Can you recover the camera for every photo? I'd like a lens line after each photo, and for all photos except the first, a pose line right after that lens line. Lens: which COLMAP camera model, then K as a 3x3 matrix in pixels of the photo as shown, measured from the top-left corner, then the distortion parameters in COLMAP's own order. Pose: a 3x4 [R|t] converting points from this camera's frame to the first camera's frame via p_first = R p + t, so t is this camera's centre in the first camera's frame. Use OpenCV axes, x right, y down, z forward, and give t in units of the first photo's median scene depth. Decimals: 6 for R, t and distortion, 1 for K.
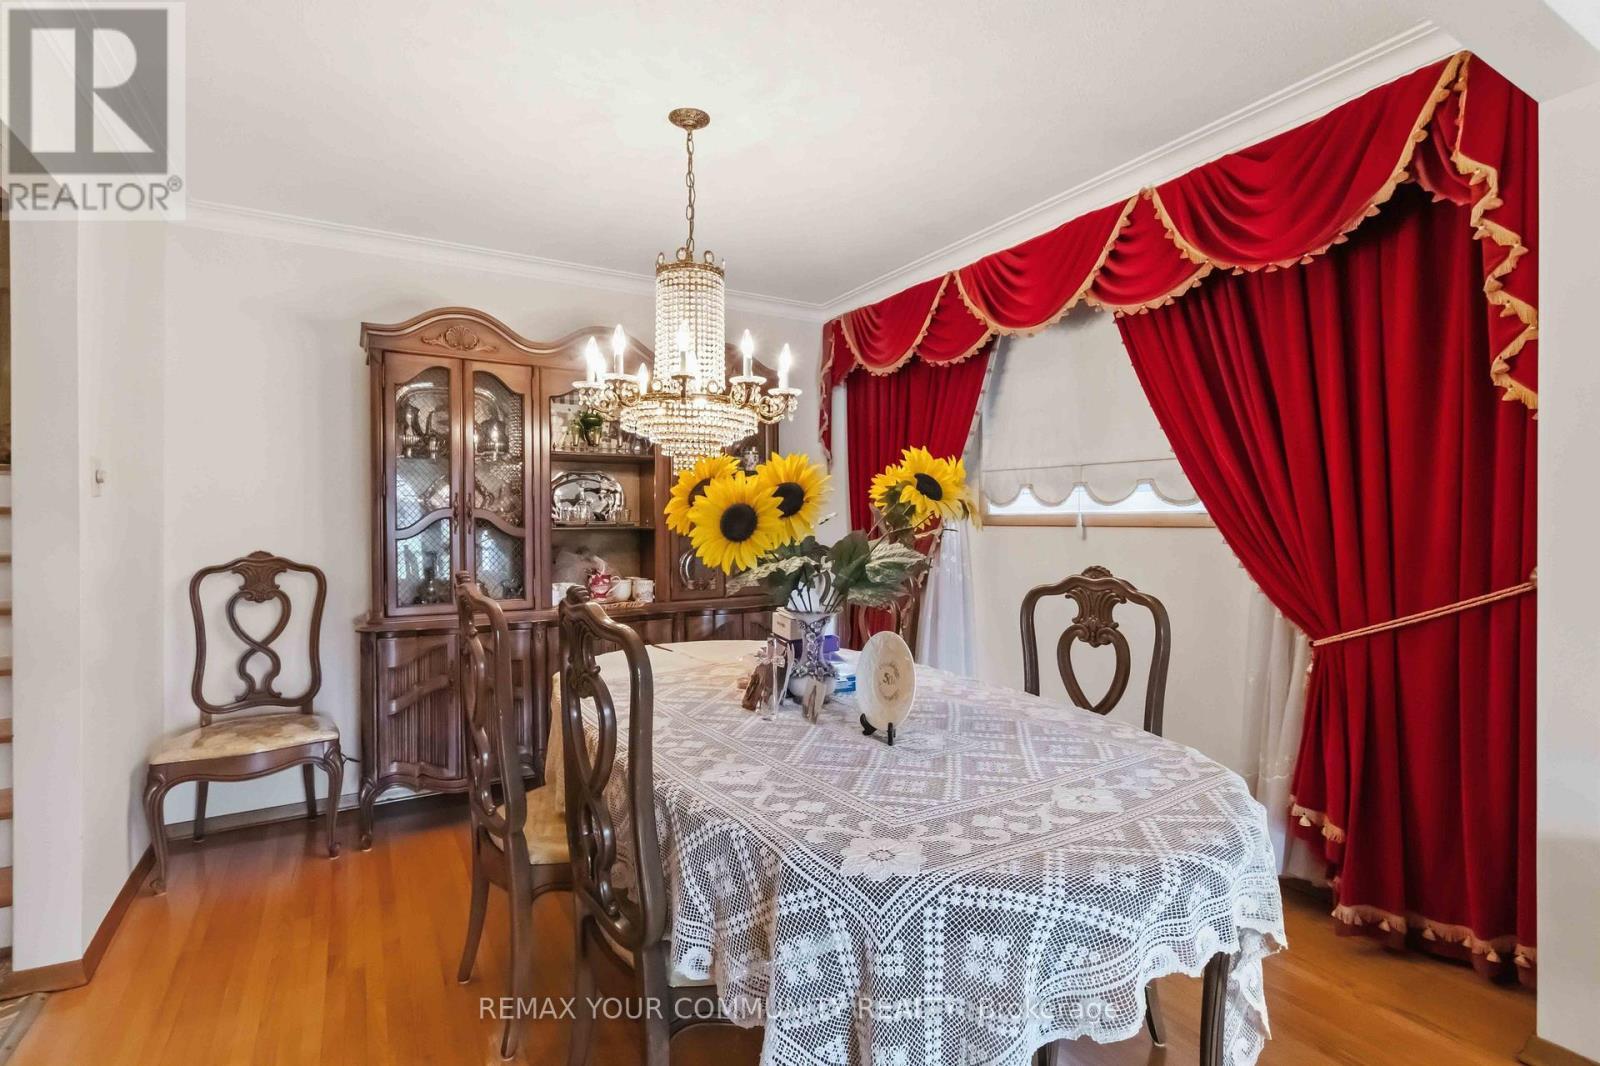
lens RADIAL K [[738.3, 0, 801.1], [0, 738.3, 523.8], [0, 0, 1]] dist [0.000877, -0.000465]
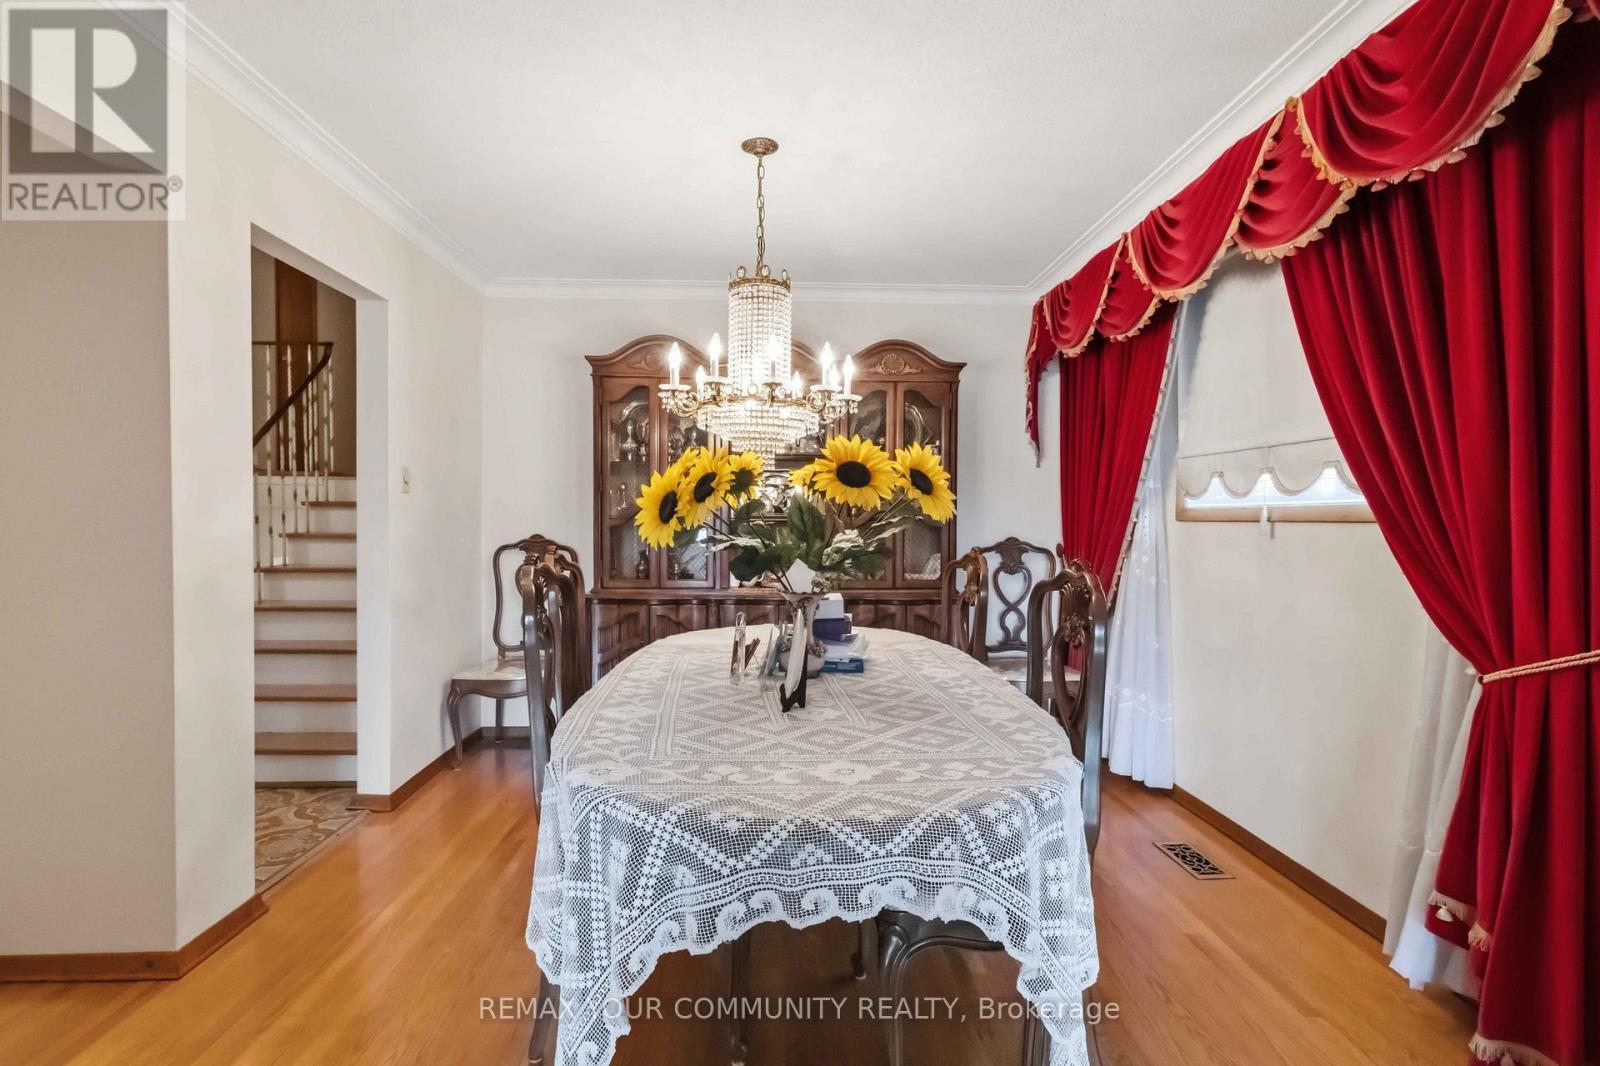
lens RADIAL K [[759.4, 0, 808.6], [0, 759.4, 536.3], [0, 0, 1]] dist [0.002752, -0.000142]
pose [[0.883208, 0.017956, -0.468637, 0.419079], [-0.010566, 0.999775, 0.018395, 0.012279], [0.468862, -0.011295, 0.883199, 0.020410]]
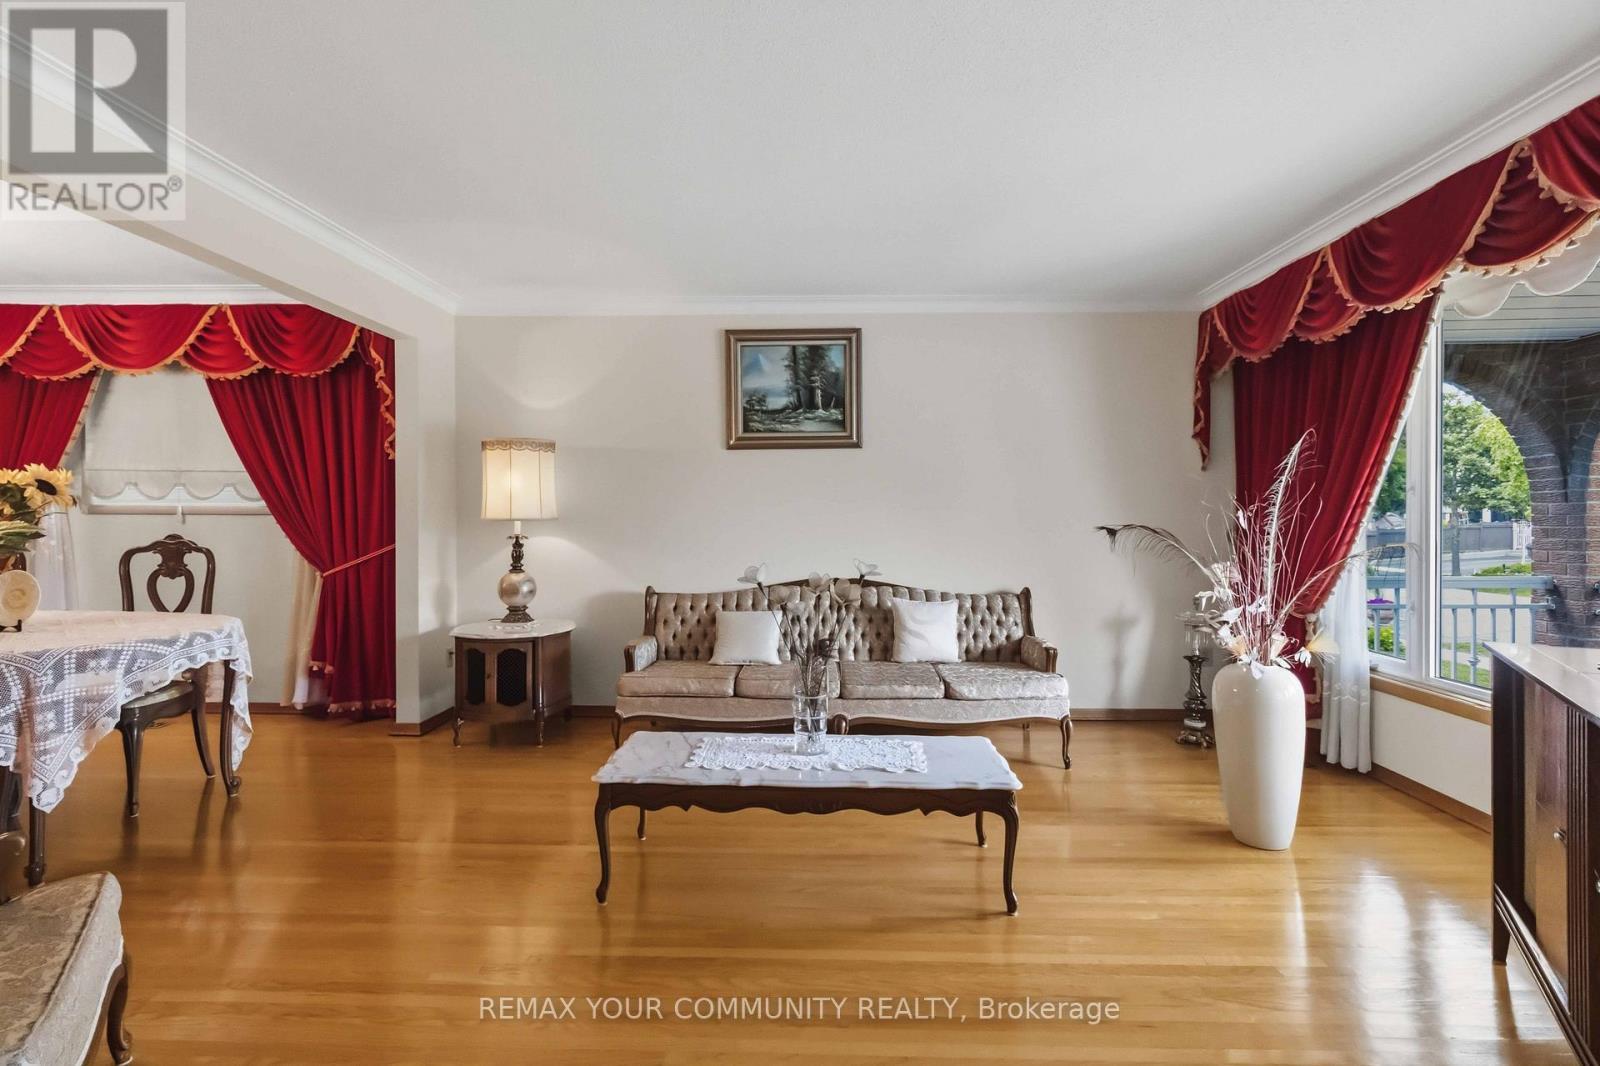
lens RADIAL K [[745.5, 0, 801.8], [0, 745.5, 524.9], [0, 0, 1]] dist [0.001903, -0.000233]
pose [[0.532364, -0.005178, 0.846499, -0.251406], [-0.000130, 0.999981, 0.006199, 0.018103], [-0.846515, -0.003410, 0.532353, -0.979990]]
